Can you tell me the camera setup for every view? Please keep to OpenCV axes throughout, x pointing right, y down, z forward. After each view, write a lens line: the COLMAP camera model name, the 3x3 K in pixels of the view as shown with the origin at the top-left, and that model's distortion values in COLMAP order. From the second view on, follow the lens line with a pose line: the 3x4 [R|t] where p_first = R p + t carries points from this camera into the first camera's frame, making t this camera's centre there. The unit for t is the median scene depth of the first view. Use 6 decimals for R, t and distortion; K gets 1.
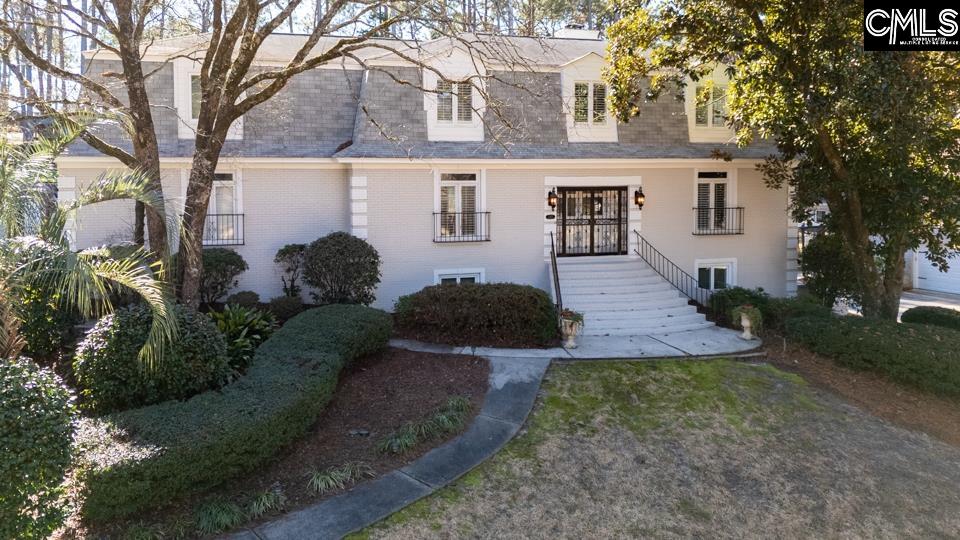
lens RADIAL K [[750.6, 0, 435.1], [0, 750.6, 249.1], [0, 0, 1]] dist [0.077008, -0.116429]
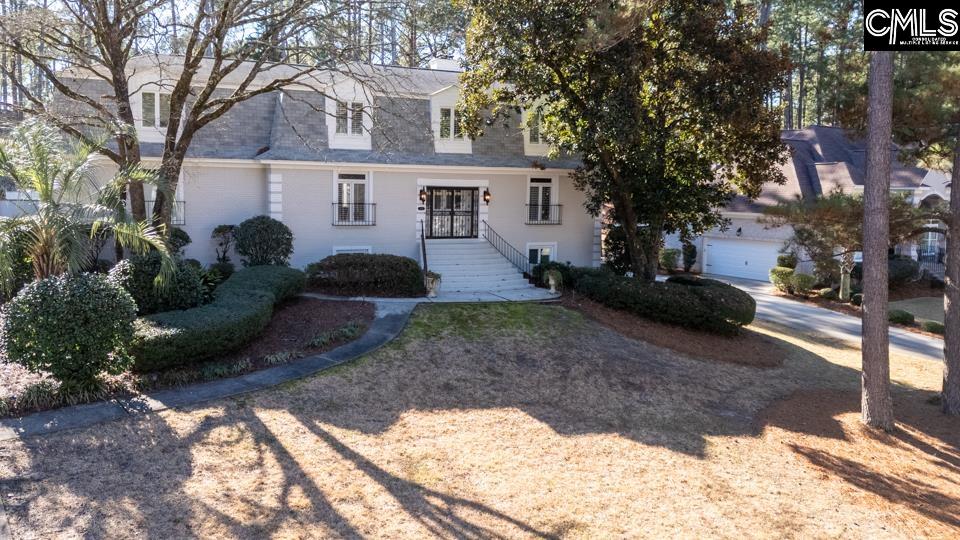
lens RADIAL K [[750.6, 0, 435.1], [0, 750.6, 249.1], [0, 0, 1]] dist [0.077008, -0.116429]
pose [[0.987882, 0.008595, 0.154966, -0.031478], [-0.007567, 0.999945, -0.007225, 0.044226], [-0.155020, 0.005965, 0.987893, -0.364403]]
